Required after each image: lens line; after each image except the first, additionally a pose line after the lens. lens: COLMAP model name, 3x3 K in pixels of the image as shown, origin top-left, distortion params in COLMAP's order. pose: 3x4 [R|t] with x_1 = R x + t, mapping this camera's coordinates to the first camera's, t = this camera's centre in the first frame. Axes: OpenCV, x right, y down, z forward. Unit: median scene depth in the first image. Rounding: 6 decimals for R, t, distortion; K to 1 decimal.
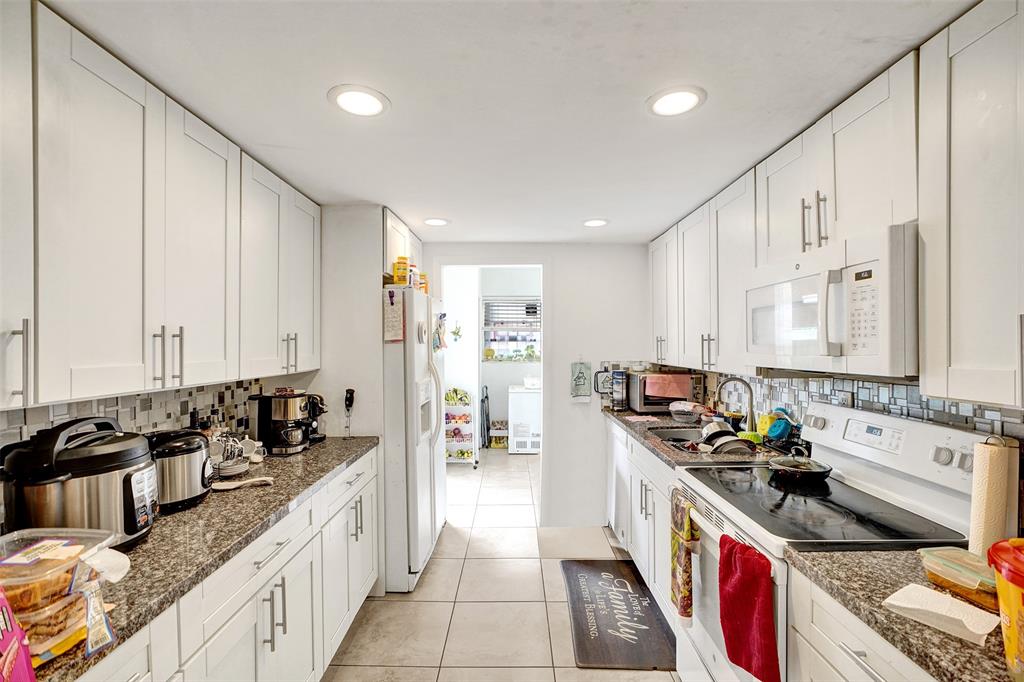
lens RADIAL K [[467.9, 0, 522.2], [0, 467.9, 354.2], [0, 0, 1]] dist [-0.014717, 0.006801]
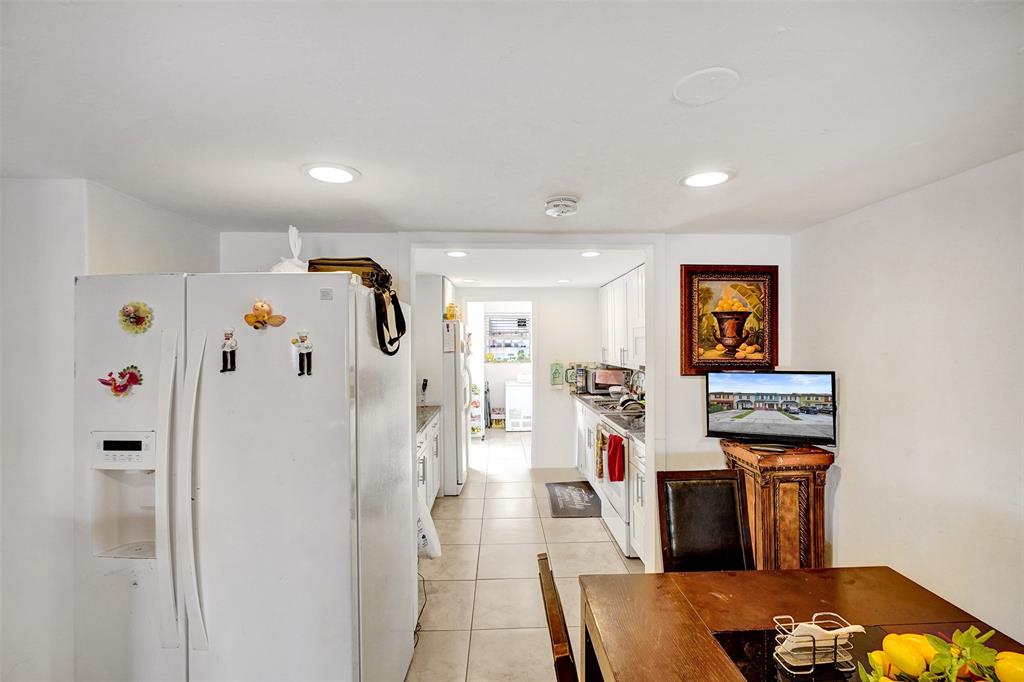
lens RADIAL K [[467.9, 0, 503.3], [0, 467.9, 351.1], [0, 0, 1]] dist [-0.014717, 0.006801]
pose [[0.999950, -0.005752, -0.008198, -0.045530], [0.005687, 0.999952, -0.008040, -0.013045], [0.008244, 0.007993, 0.999934, -0.638961]]
